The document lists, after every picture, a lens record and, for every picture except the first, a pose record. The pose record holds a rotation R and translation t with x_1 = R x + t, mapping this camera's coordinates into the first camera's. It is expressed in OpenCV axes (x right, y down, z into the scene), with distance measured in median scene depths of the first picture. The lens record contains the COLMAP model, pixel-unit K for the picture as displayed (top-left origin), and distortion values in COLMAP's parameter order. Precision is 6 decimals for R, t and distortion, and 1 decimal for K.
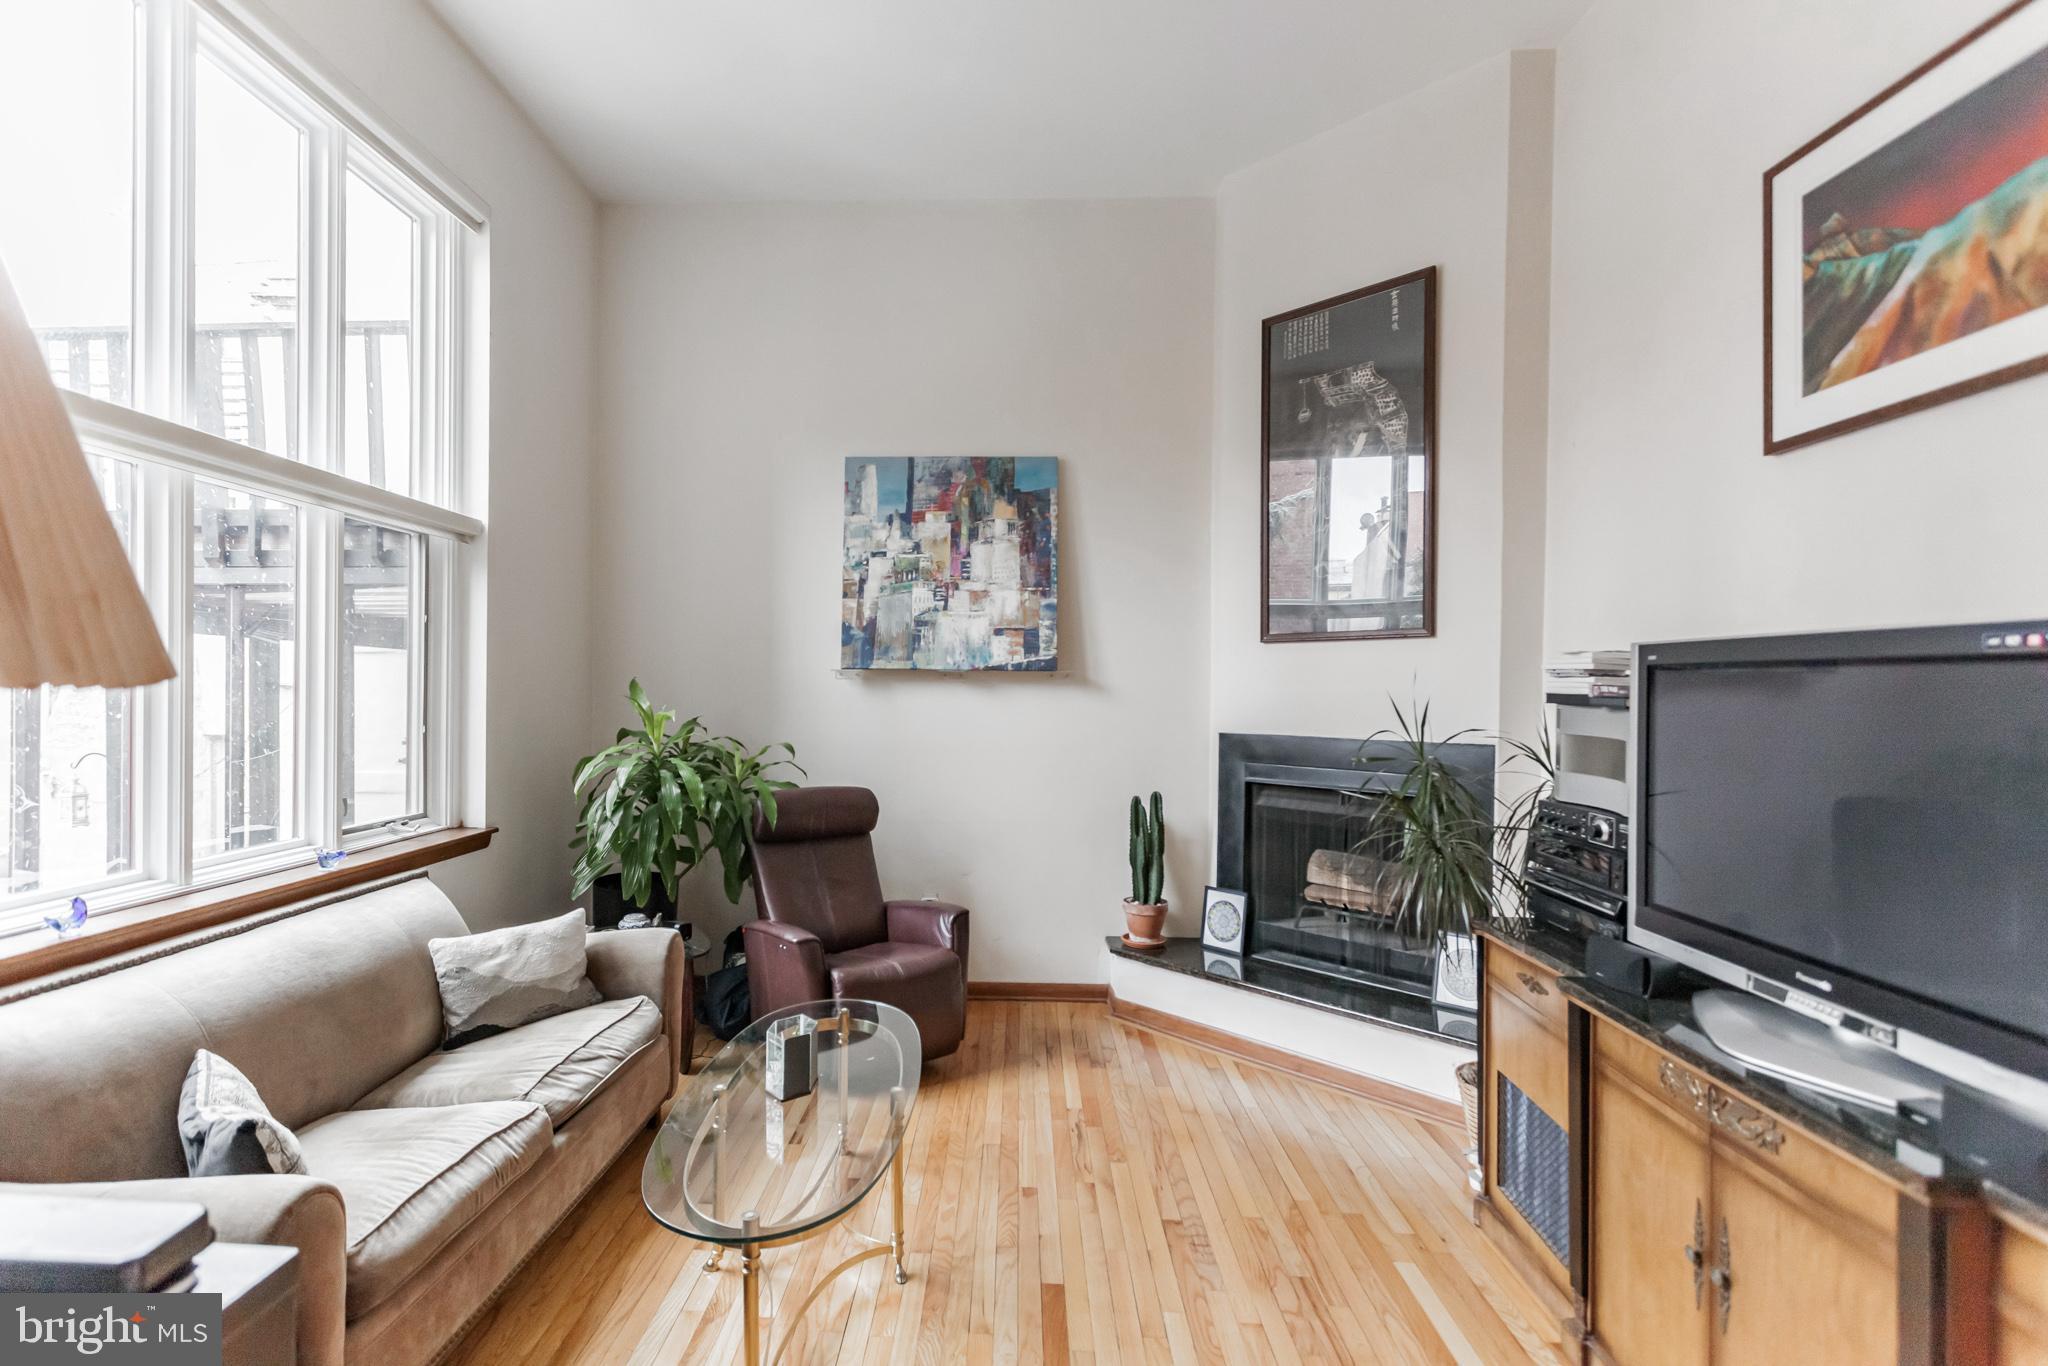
lens RADIAL K [[955.4, 0, 1002.2], [0, 955.4, 708.7], [0, 0, 1]] dist [0.010575, 0.000603]
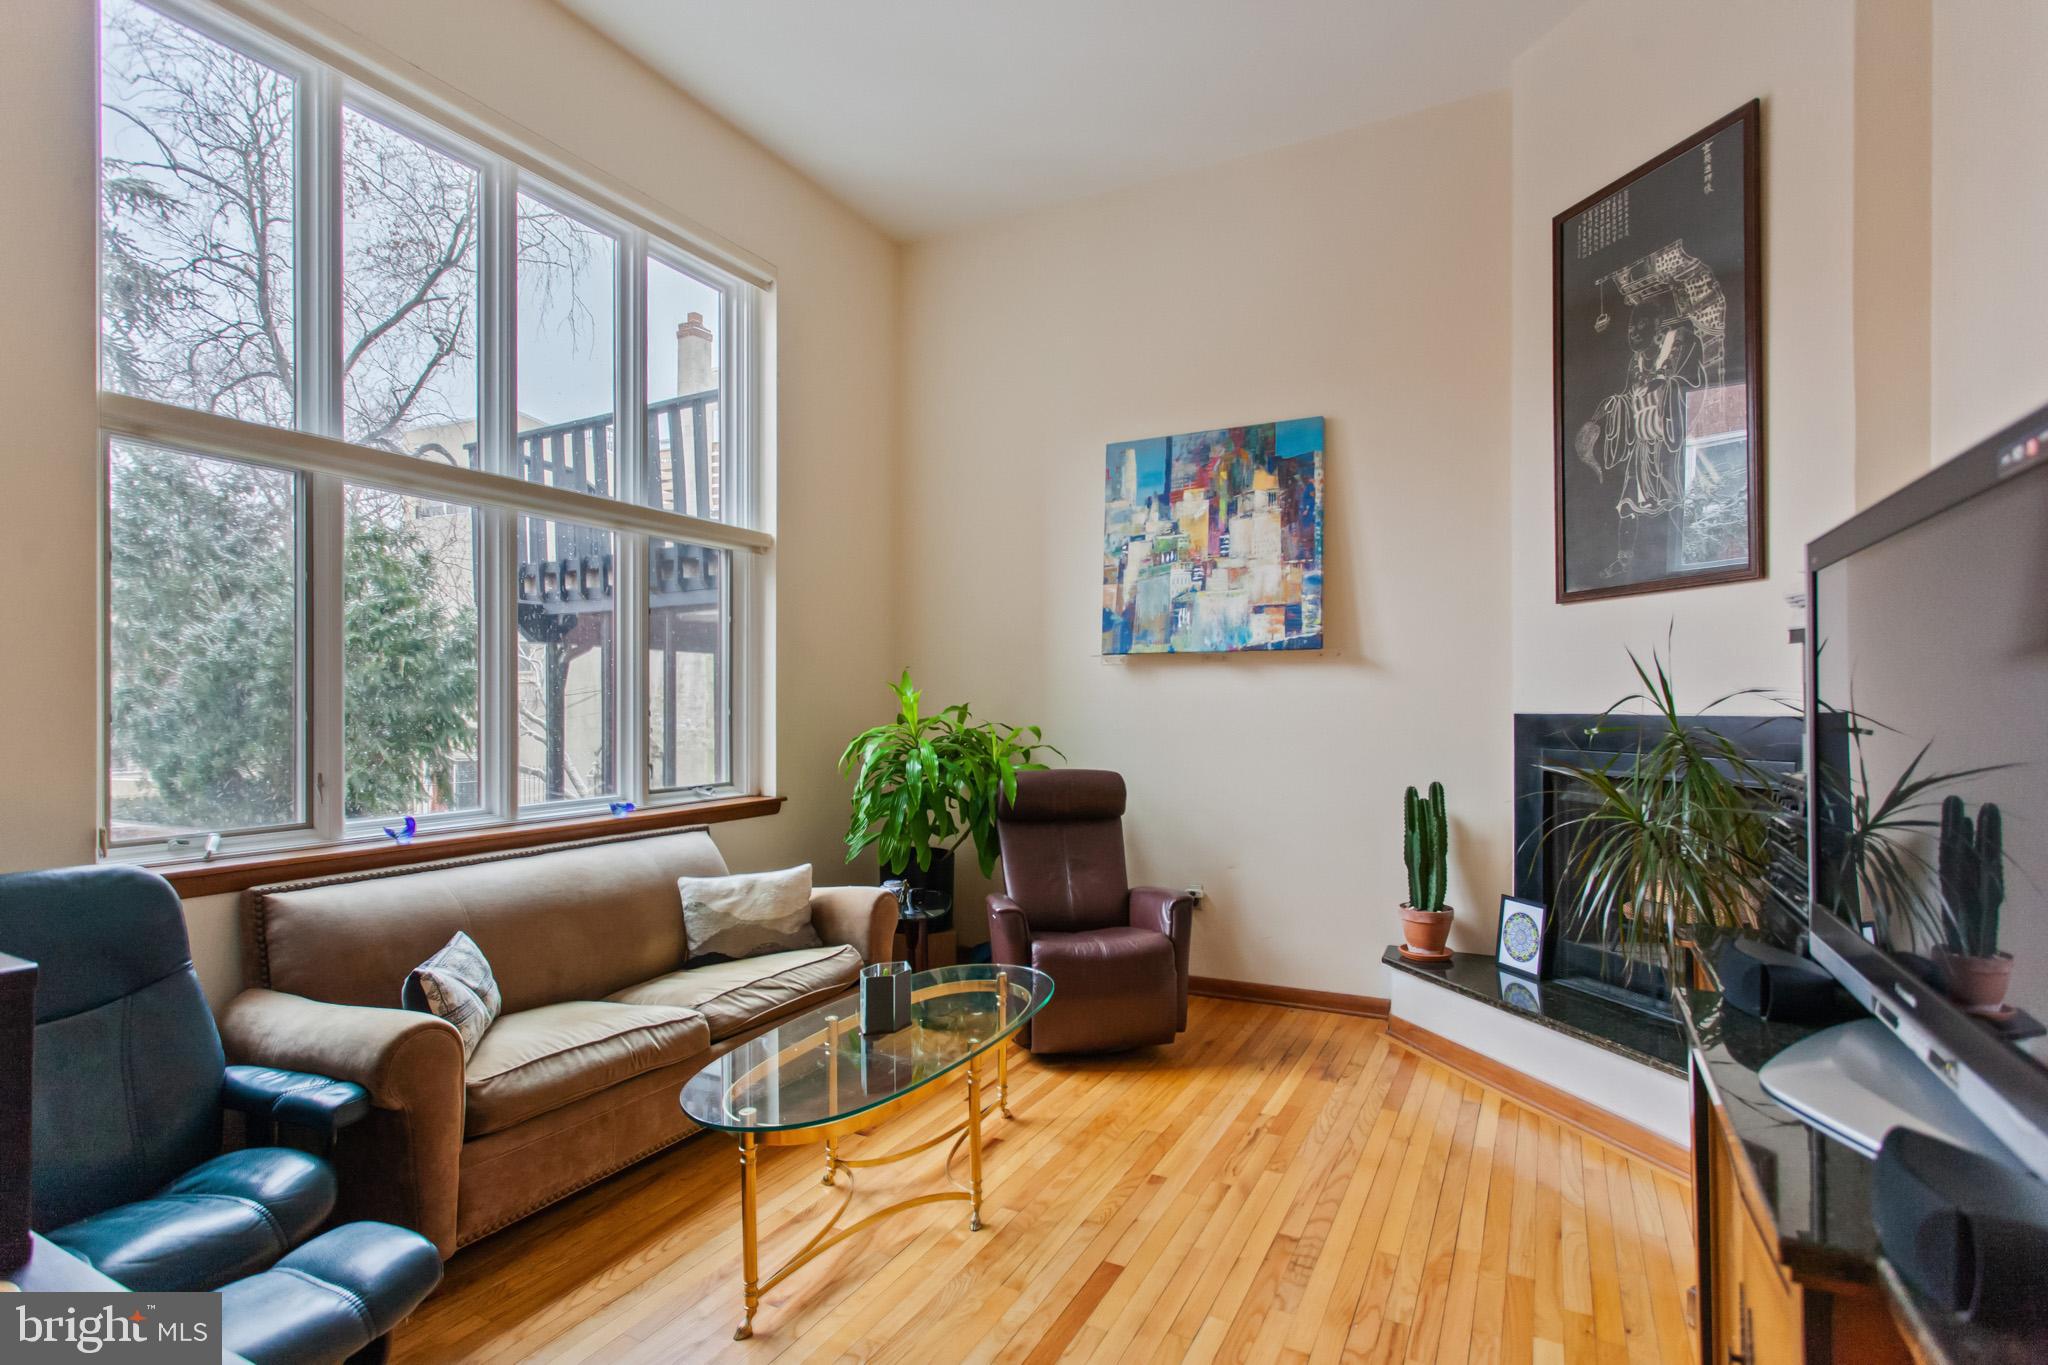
lens RADIAL K [[974.9, 0, 1025.4], [0, 974.9, 706.4], [0, 0, 1]] dist [0.006014, 0.000902]
pose [[0.911305, -0.012746, -0.411534, 0.187672], [0.007684, 0.999873, -0.013951, 0.027334], [0.411660, 0.009551, 0.911287, 0.033942]]
